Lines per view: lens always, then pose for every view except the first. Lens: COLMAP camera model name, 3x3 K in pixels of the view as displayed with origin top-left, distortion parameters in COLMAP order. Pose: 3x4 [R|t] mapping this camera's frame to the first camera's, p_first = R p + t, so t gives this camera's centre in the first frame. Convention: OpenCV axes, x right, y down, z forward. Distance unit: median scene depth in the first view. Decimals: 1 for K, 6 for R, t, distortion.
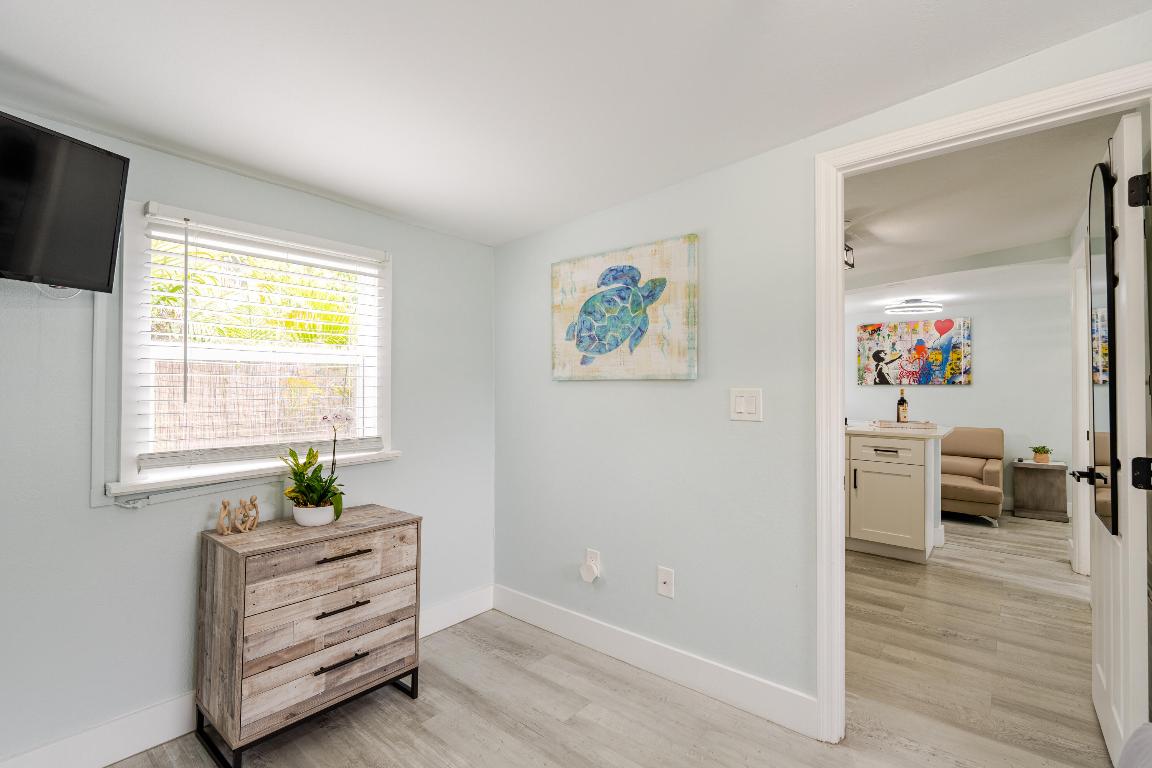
lens RADIAL K [[531.6, 0, 576.6], [0, 531.6, 379.5], [0, 0, 1]] dist [0.000490, 0.000044]
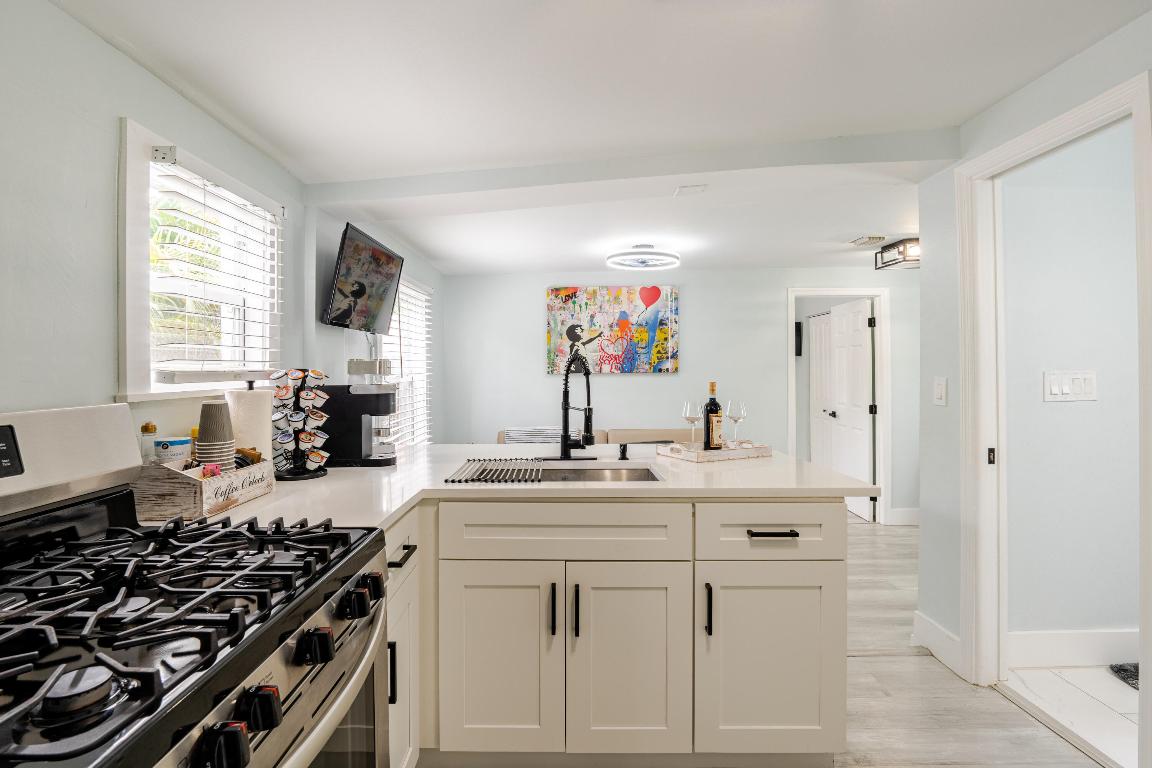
lens RADIAL K [[531.6, 0, 572.6], [0, 531.6, 374.2], [0, 0, 1]] dist [0.000490, 0.000044]
pose [[0.769134, -0.009780, 0.639012, 0.120585], [0.002199, 0.999917, 0.012657, 0.001998], [-0.639083, -0.008330, 0.769092, 0.481027]]
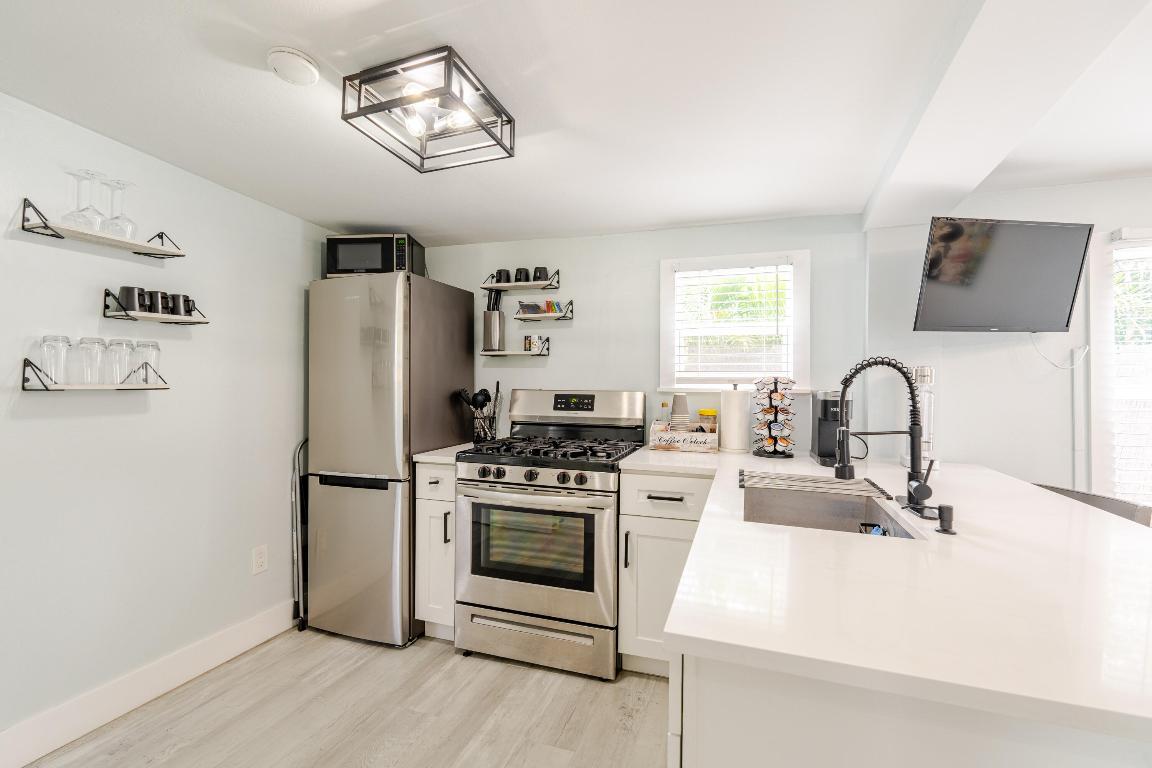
lens RADIAL K [[531.6, 0, 576.3], [0, 531.6, 379.8], [0, 0, 1]] dist [0.000490, 0.000044]
pose [[0.373603, 0.003066, -0.927584, 0.935588], [-0.004583, 0.999988, 0.001459, 0.007933], [0.927577, 0.003706, 0.373613, 0.560217]]
